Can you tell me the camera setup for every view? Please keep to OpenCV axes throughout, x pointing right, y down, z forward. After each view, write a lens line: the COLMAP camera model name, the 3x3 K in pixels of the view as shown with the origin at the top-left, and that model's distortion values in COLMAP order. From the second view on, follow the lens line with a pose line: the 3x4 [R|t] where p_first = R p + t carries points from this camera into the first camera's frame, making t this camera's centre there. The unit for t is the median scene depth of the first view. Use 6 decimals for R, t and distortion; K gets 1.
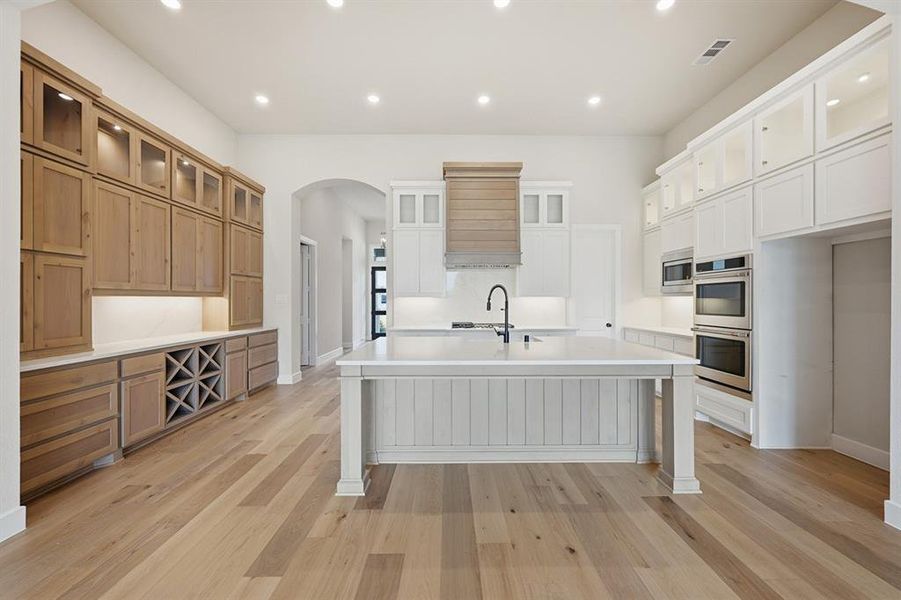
lens RADIAL K [[353.5, 0, 453.8], [0, 353.5, 300.8], [0, 0, 1]] dist [0.001785, -0.000906]
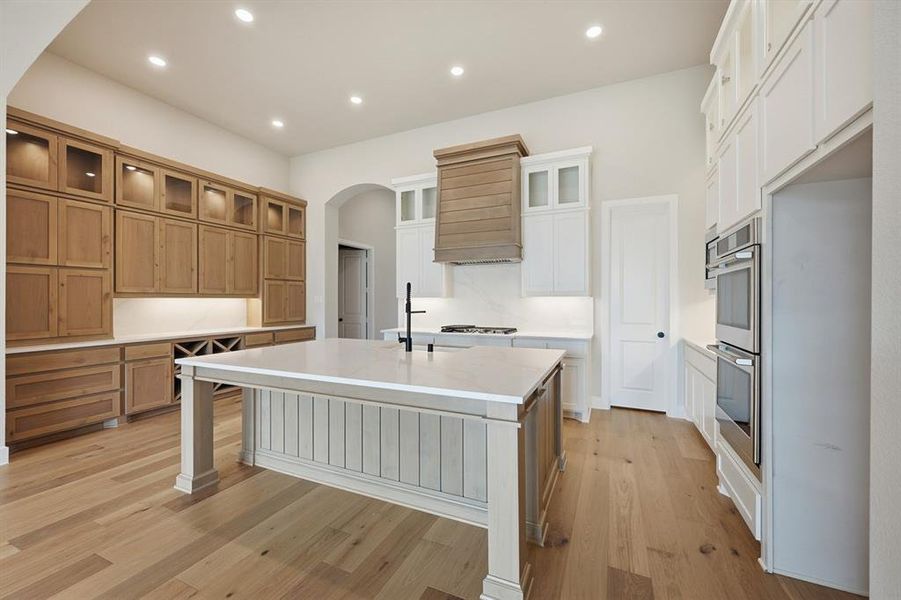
lens RADIAL K [[353.5, 0, 454.8], [0, 353.5, 301.5], [0, 0, 1]] dist [0.001785, -0.000906]
pose [[0.909036, 0.000554, -0.416718, 0.539147], [0.000399, 0.999998, 0.002200, -0.001902], [0.416718, -0.002166, 0.909033, 0.248398]]
